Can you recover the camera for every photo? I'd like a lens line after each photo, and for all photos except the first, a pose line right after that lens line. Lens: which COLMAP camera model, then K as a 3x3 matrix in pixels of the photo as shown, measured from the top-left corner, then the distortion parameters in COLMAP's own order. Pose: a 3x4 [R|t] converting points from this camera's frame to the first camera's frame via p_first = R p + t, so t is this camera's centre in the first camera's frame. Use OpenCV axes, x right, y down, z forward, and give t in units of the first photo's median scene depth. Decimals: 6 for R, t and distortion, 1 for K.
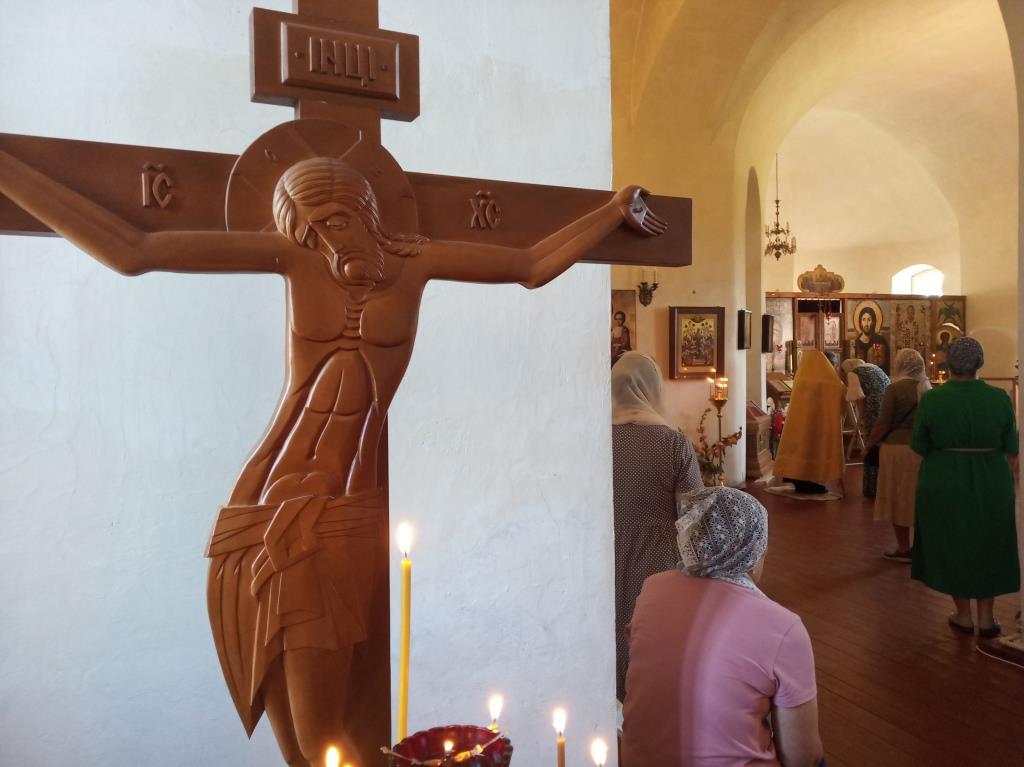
lens RADIAL K [[808.1, 0, 518.6], [0, 808.1, 383.9], [0, 0, 1]] dist [0.029971, -0.049414]
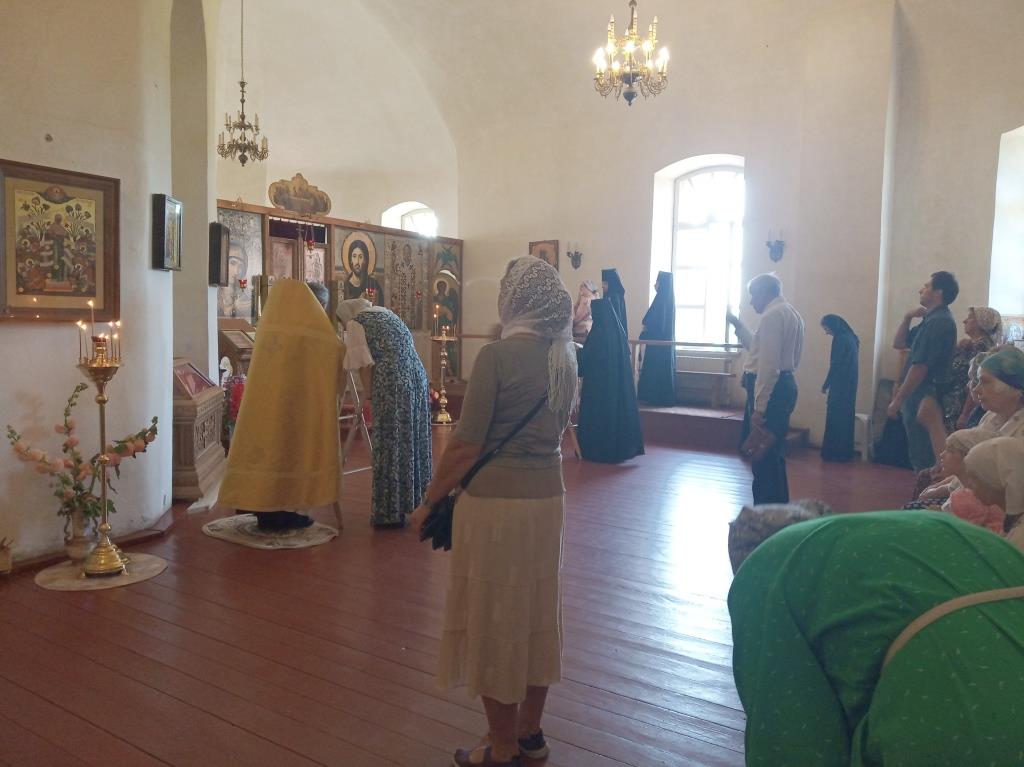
lens RADIAL K [[808.1, 0, 518.6], [0, 808.1, 383.9], [0, 0, 1]] dist [0.029971, -0.049414]
pose [[0.809869, -0.008208, 0.586554, 0.127551], [-0.025858, 0.998431, 0.049674, -0.000431], [-0.586041, -0.055397, 0.808385, 0.357402]]
